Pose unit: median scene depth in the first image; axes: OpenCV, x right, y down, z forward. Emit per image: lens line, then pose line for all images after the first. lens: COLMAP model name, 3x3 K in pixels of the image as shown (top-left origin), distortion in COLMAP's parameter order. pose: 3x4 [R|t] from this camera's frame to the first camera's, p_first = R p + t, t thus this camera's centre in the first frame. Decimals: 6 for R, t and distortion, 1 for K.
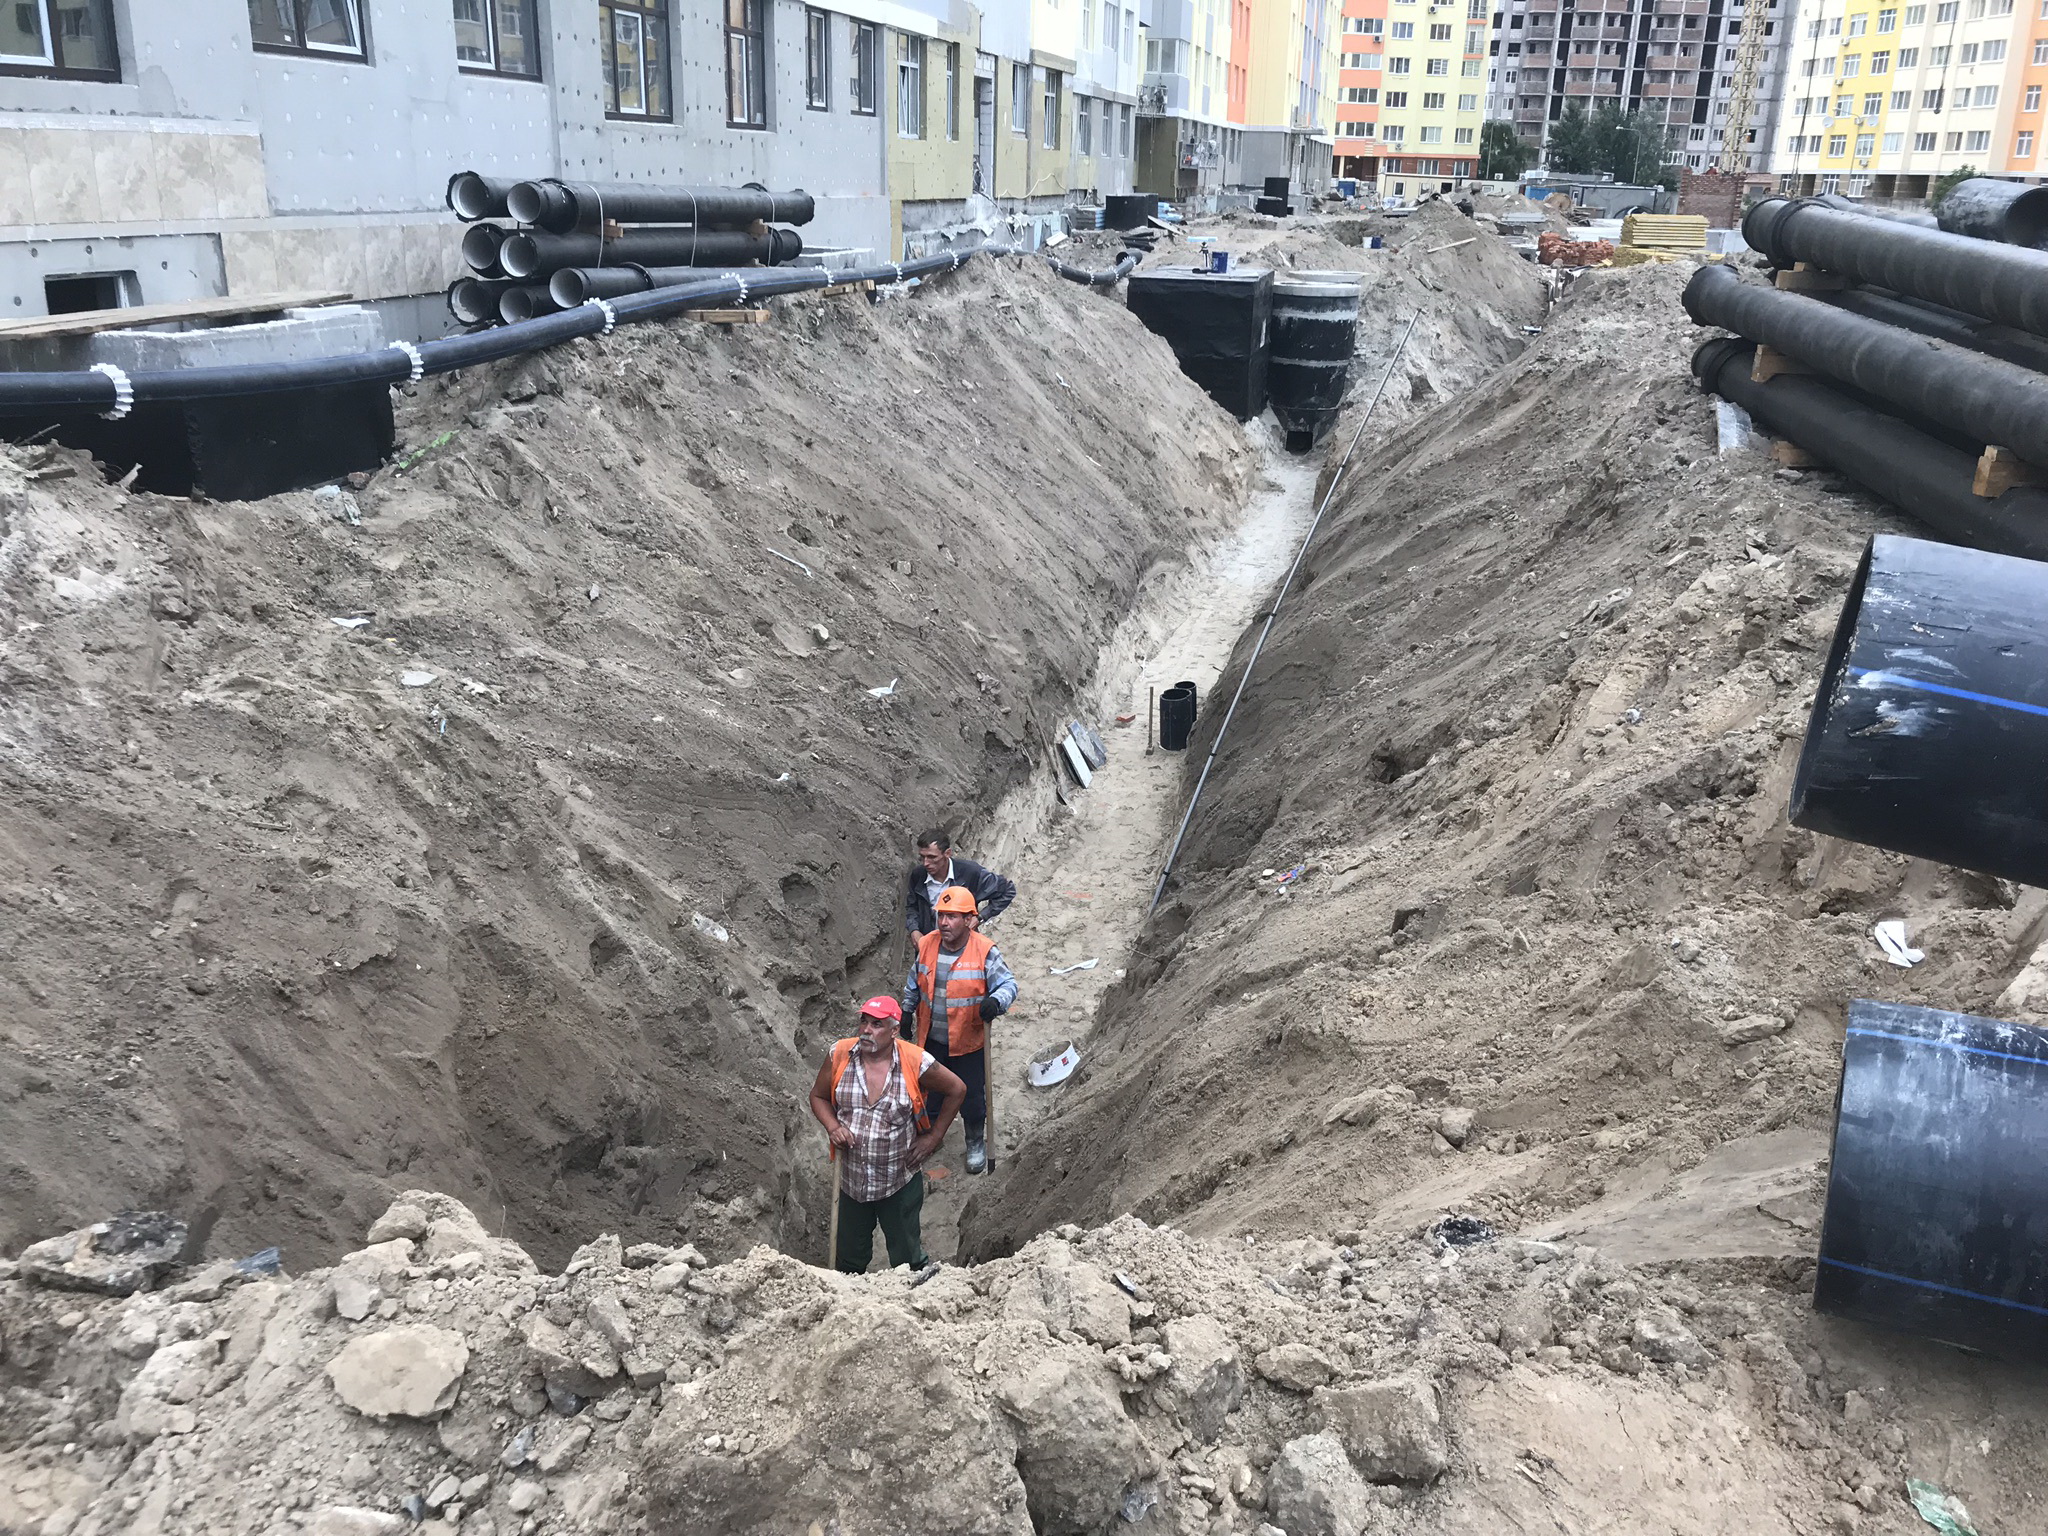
lens RADIAL K [[1634.9, 0, 1015.1], [0, 1634.9, 764.3], [0, 0, 1]] dist [0.008555, 0.007548]
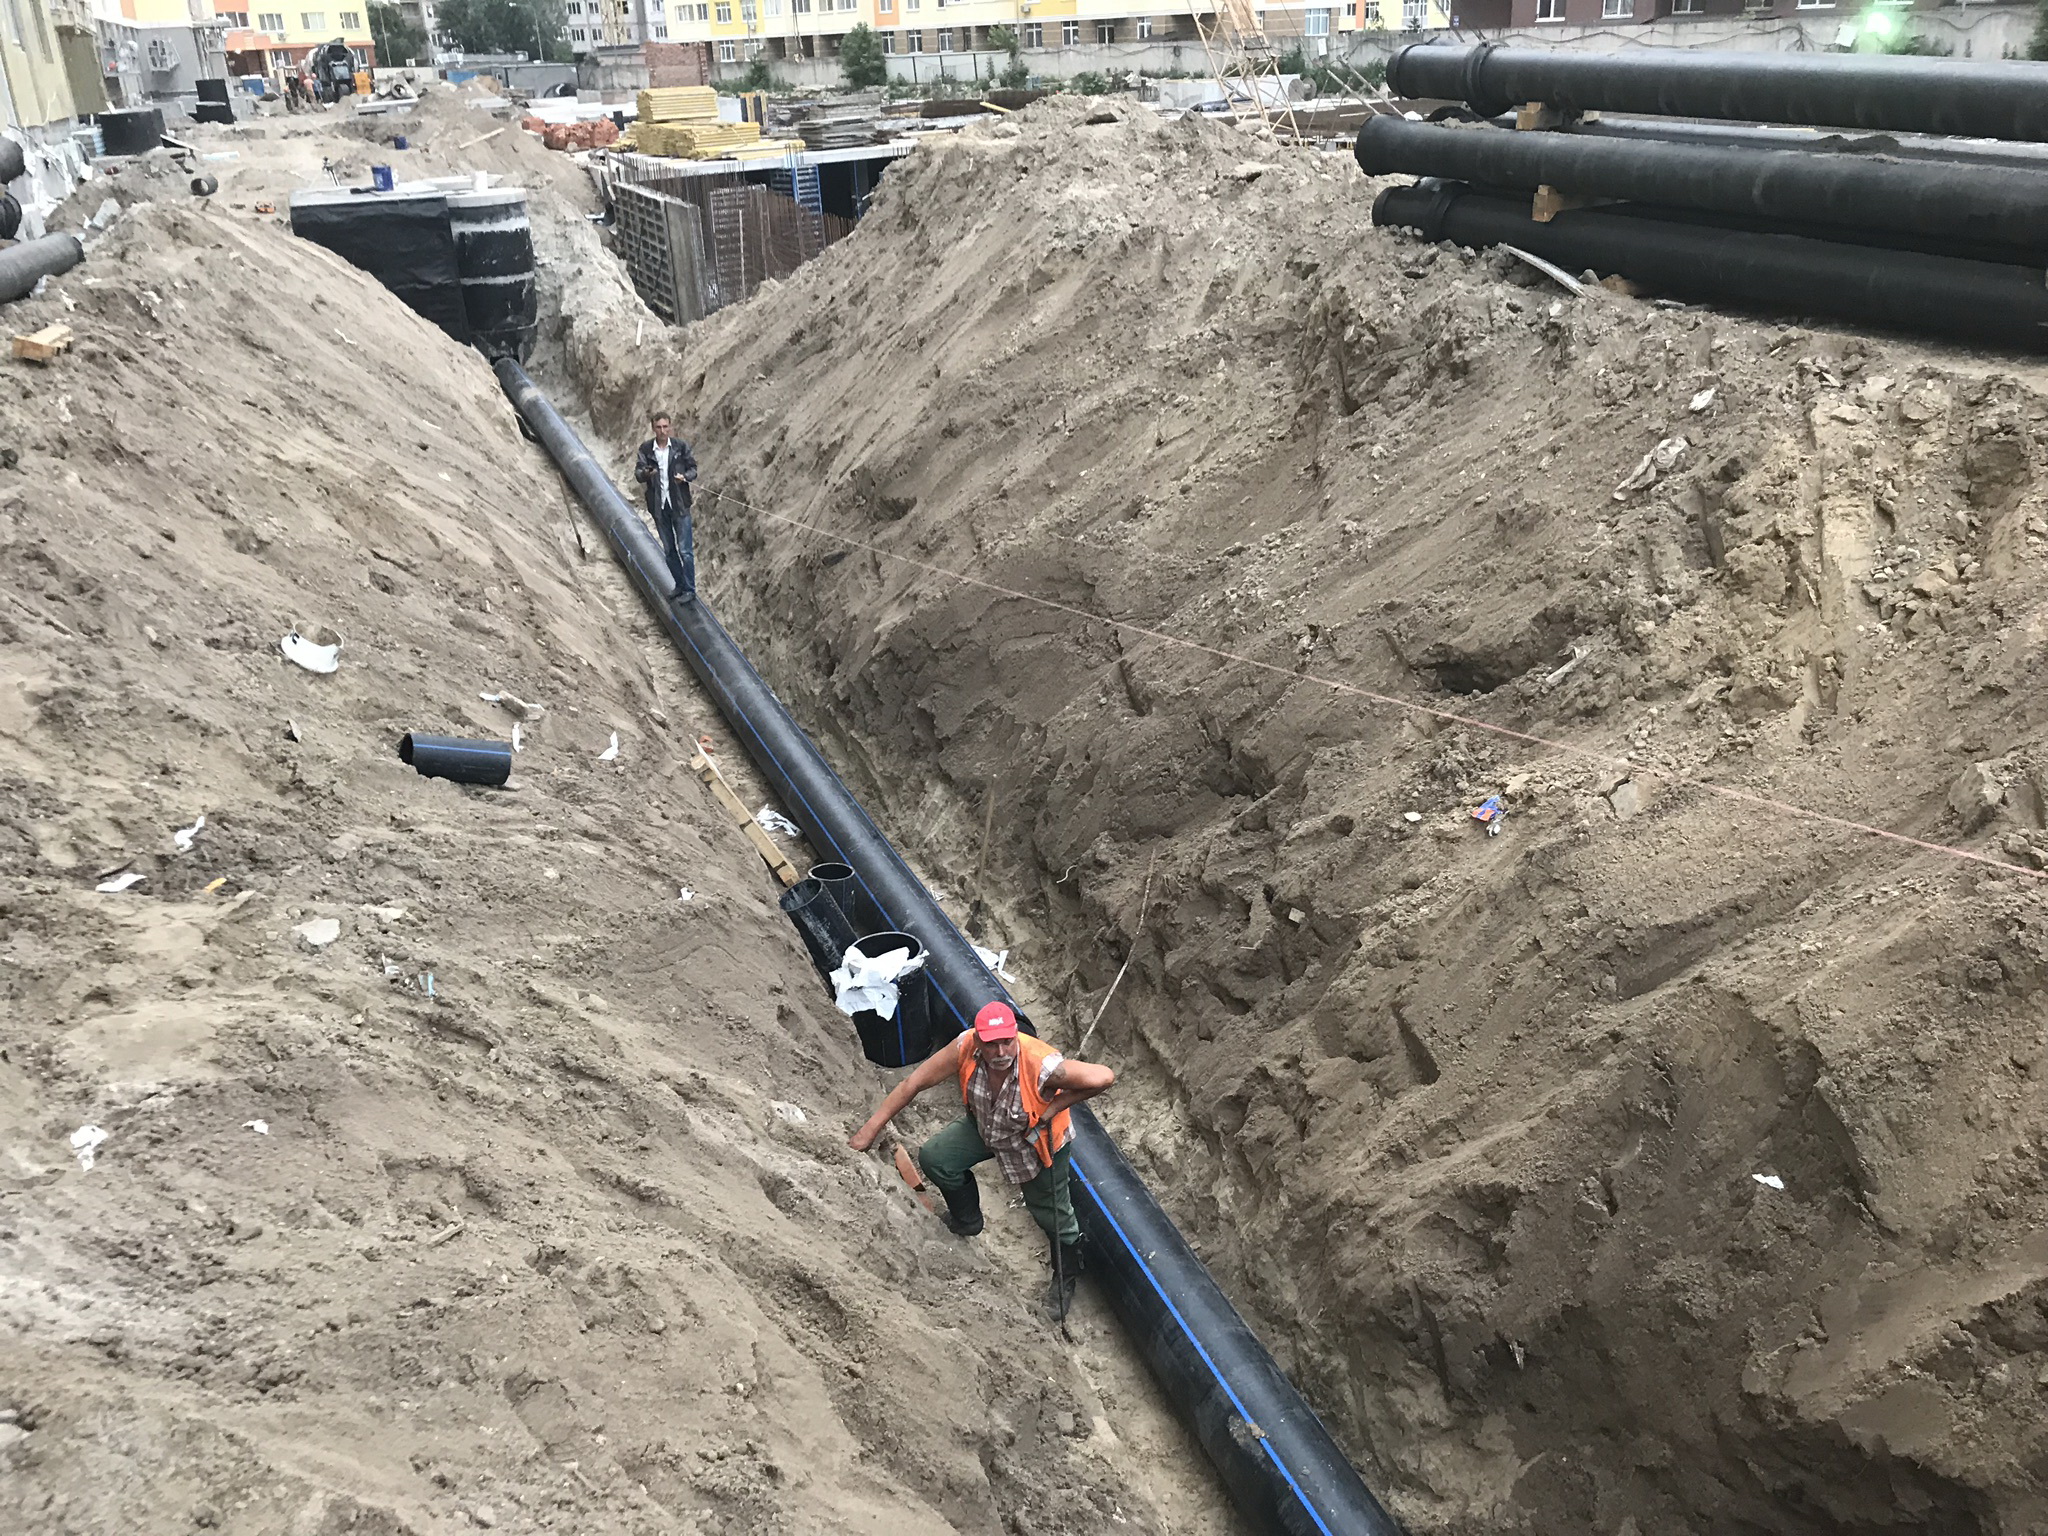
lens RADIAL K [[1634.9, 0, 1015.1], [0, 1634.9, 764.3], [0, 0, 1]] dist [0.008555, 0.007548]
pose [[0.814643, -0.286673, 0.504157, -0.120131], [0.254990, 0.957808, 0.132602, -0.035070], [-0.520899, 0.020532, 0.853371, 0.080641]]
